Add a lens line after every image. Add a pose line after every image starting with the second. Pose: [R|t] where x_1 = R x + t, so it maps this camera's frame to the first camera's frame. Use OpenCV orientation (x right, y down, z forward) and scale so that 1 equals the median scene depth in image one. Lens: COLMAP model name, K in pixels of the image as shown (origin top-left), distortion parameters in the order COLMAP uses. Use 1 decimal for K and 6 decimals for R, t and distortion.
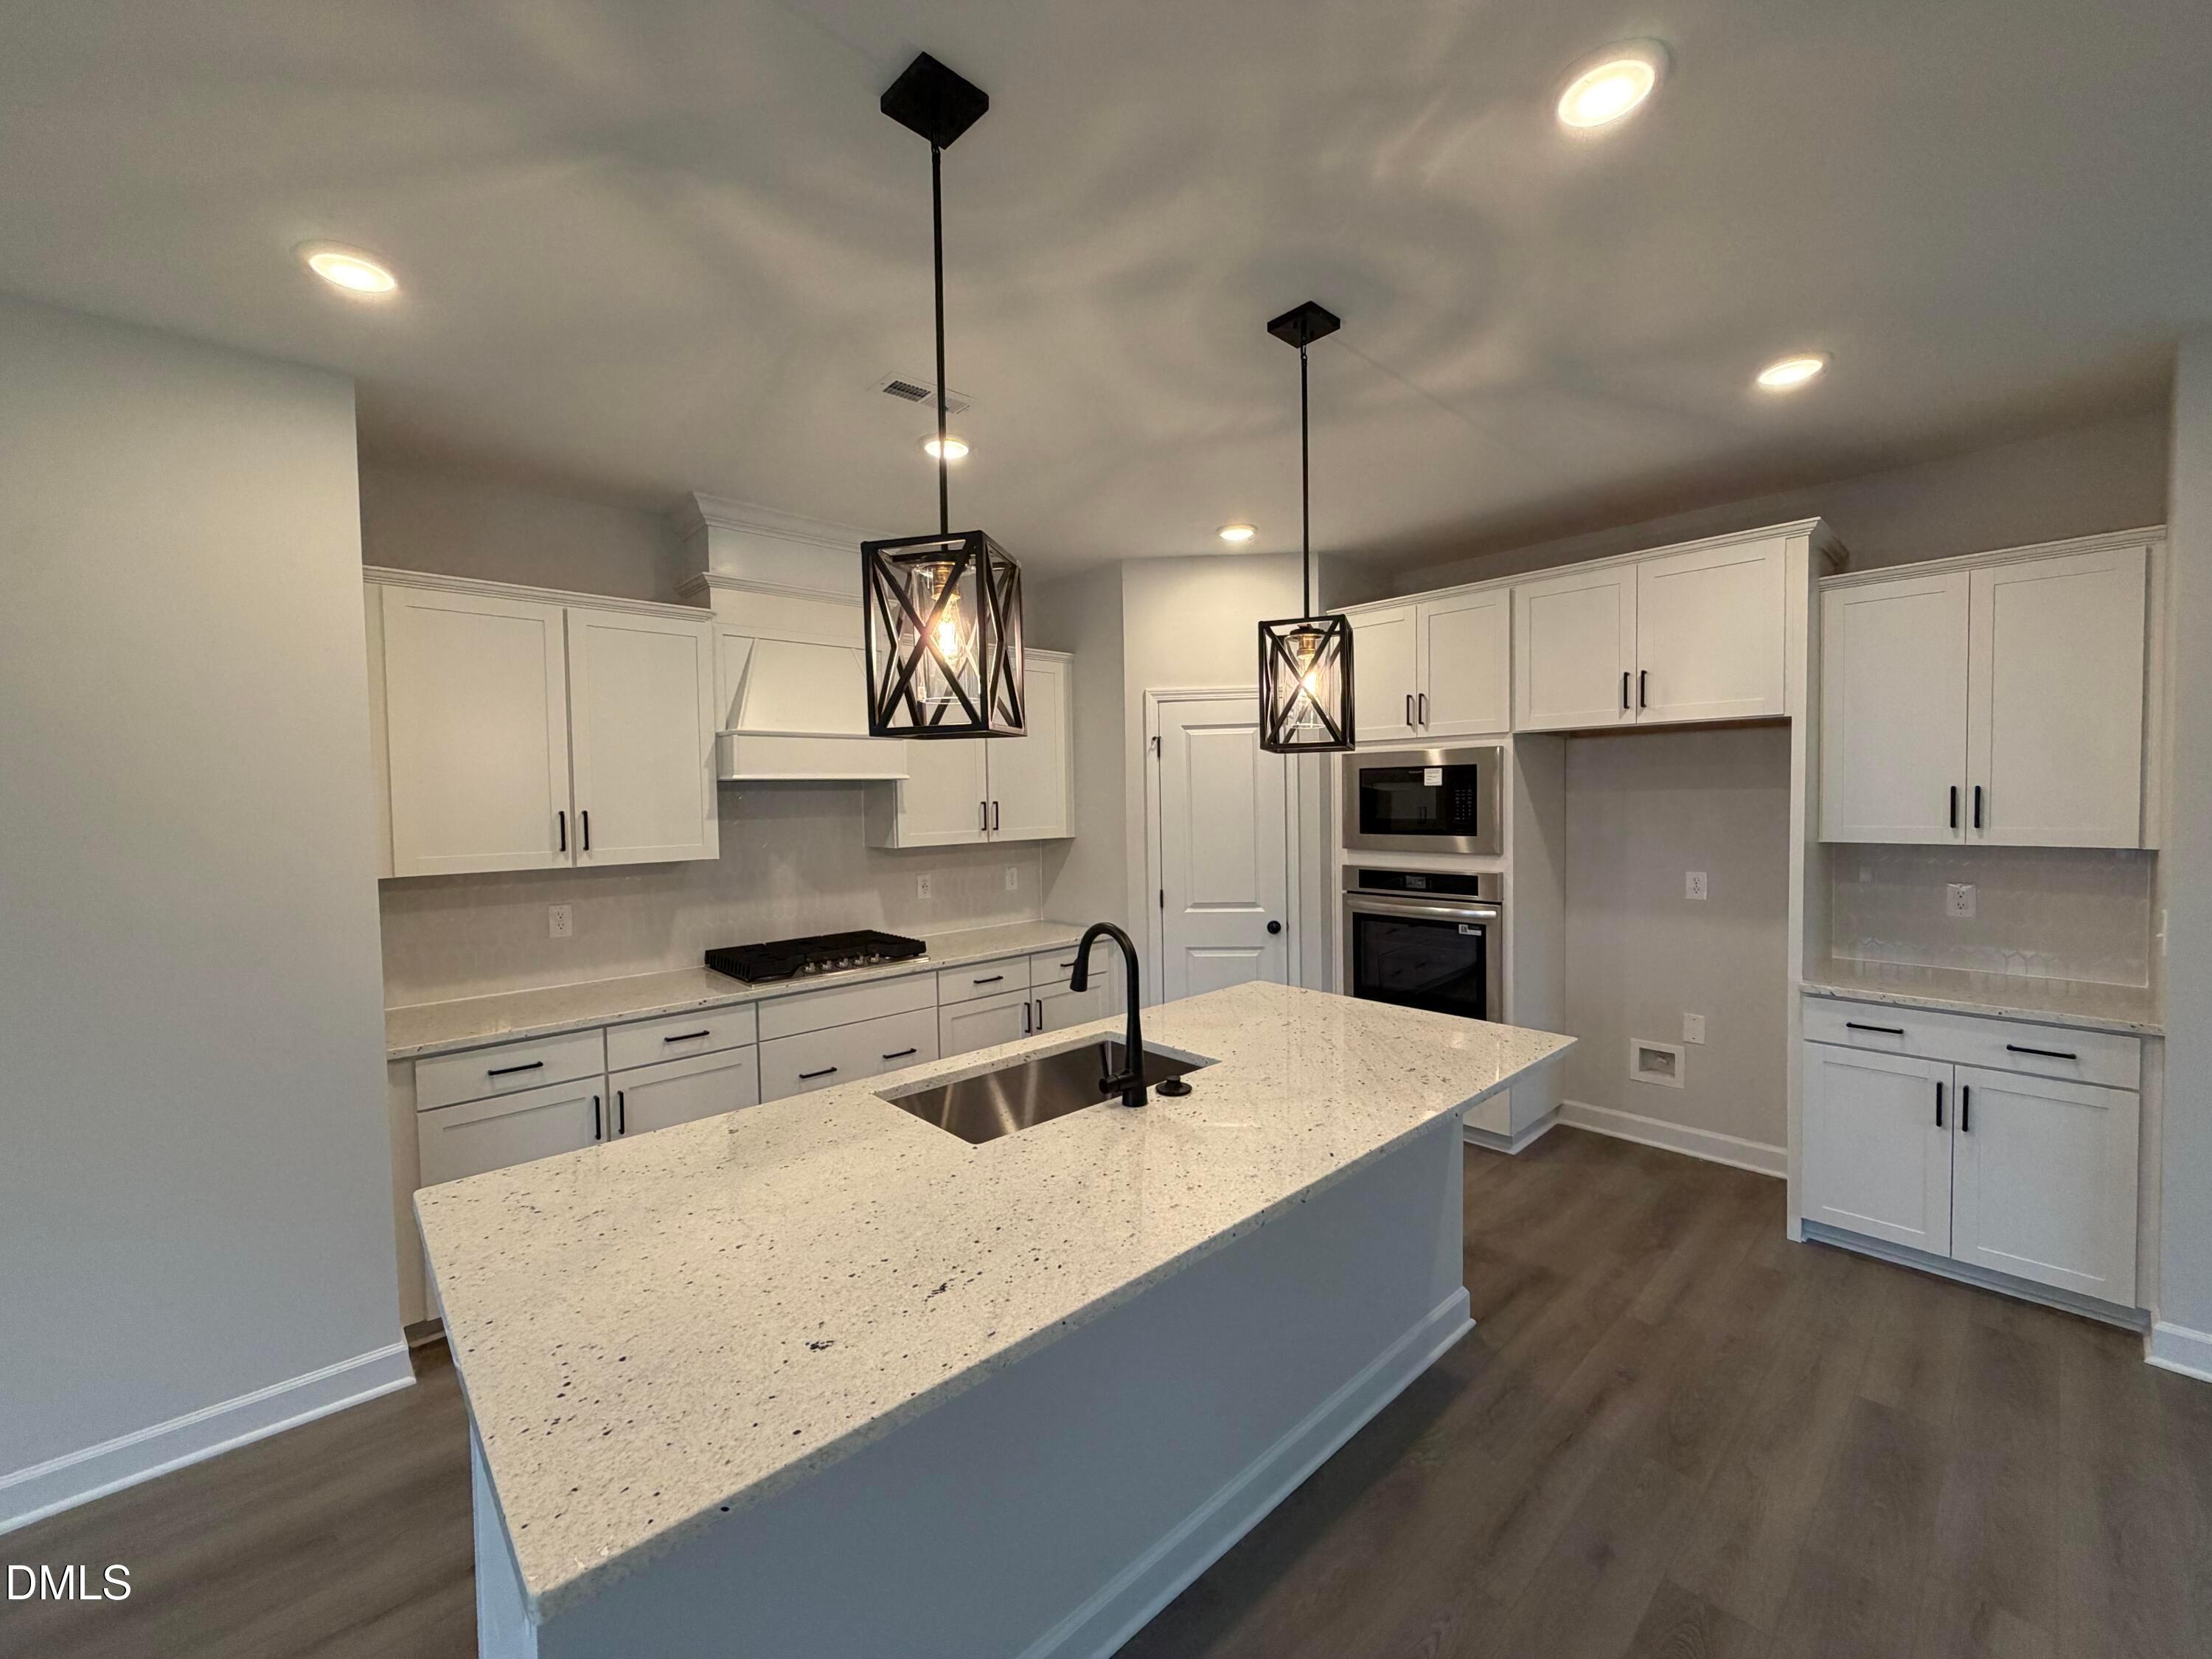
lens RADIAL K [[883.9, 0, 1103.1], [0, 883.9, 827.7], [0, 0, 1]] dist [0.000162, 0.000352]
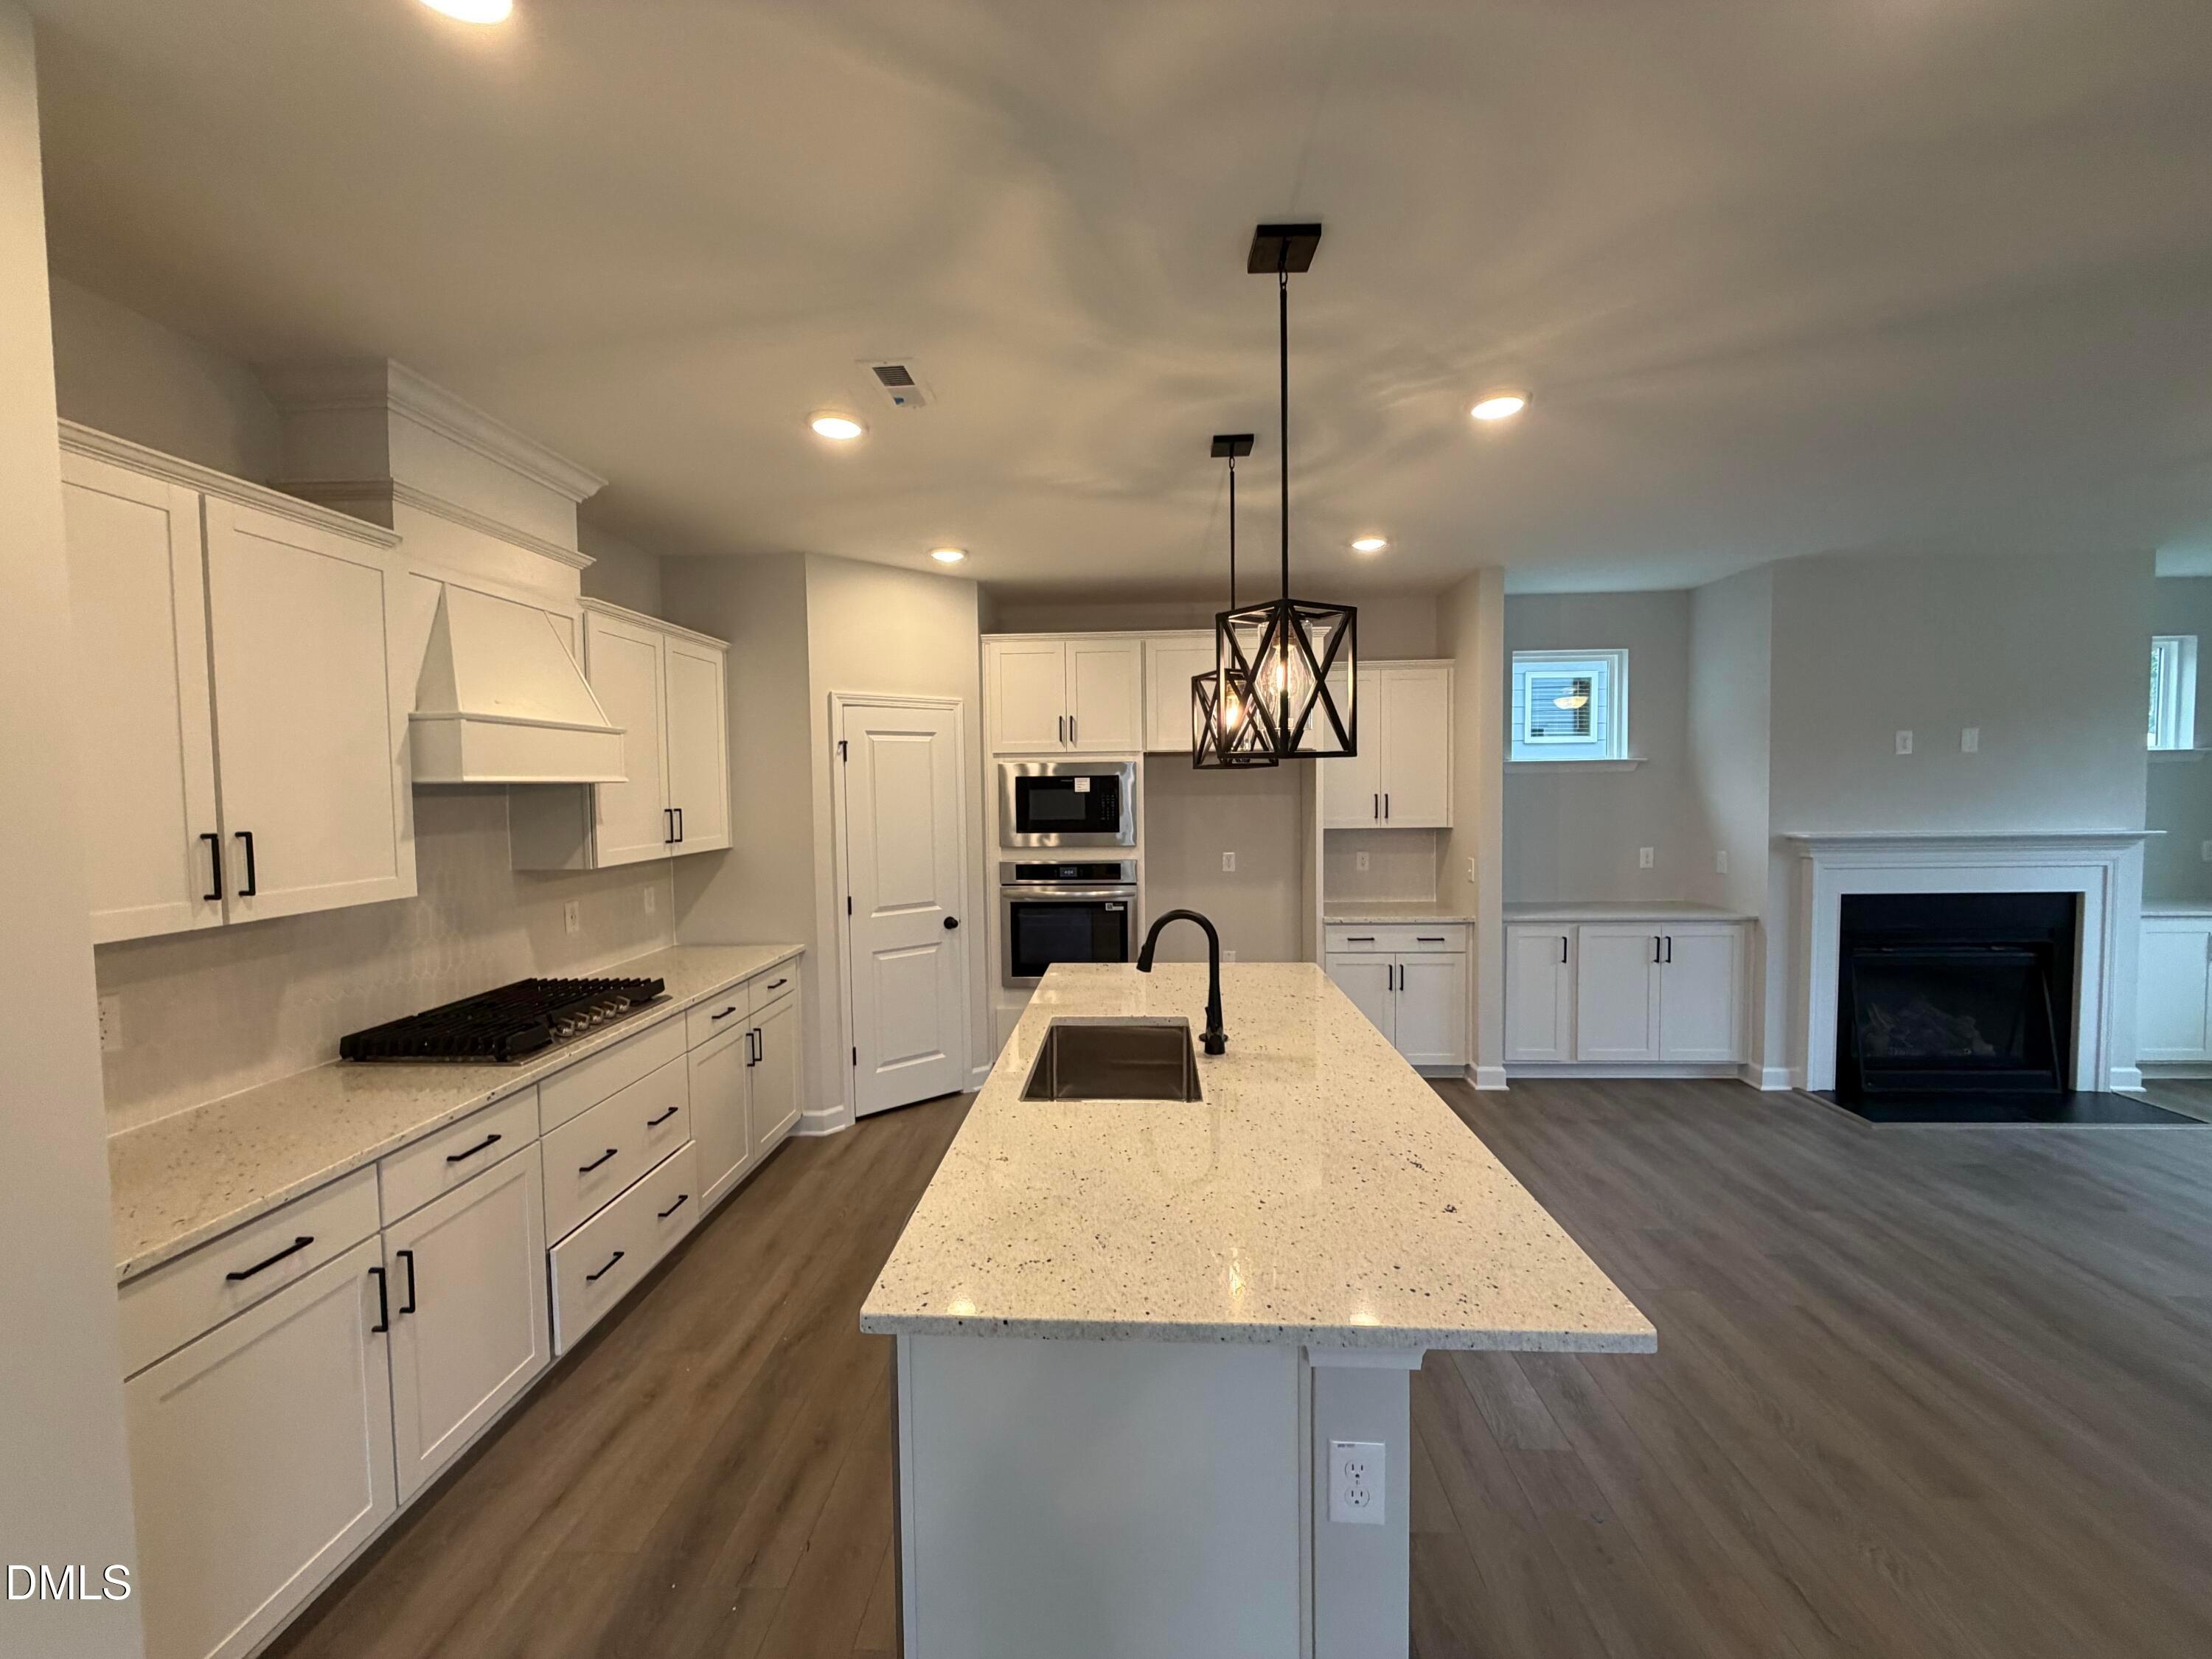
lens RADIAL K [[883.9, 0, 1103.1], [0, 883.9, 827.7], [0, 0, 1]] dist [0.000162, 0.000352]
pose [[0.710190, -0.025965, 0.703531, -0.481868], [0.026717, 0.999594, 0.009923, -0.009882], [-0.703502, 0.011749, 0.710596, 0.116321]]
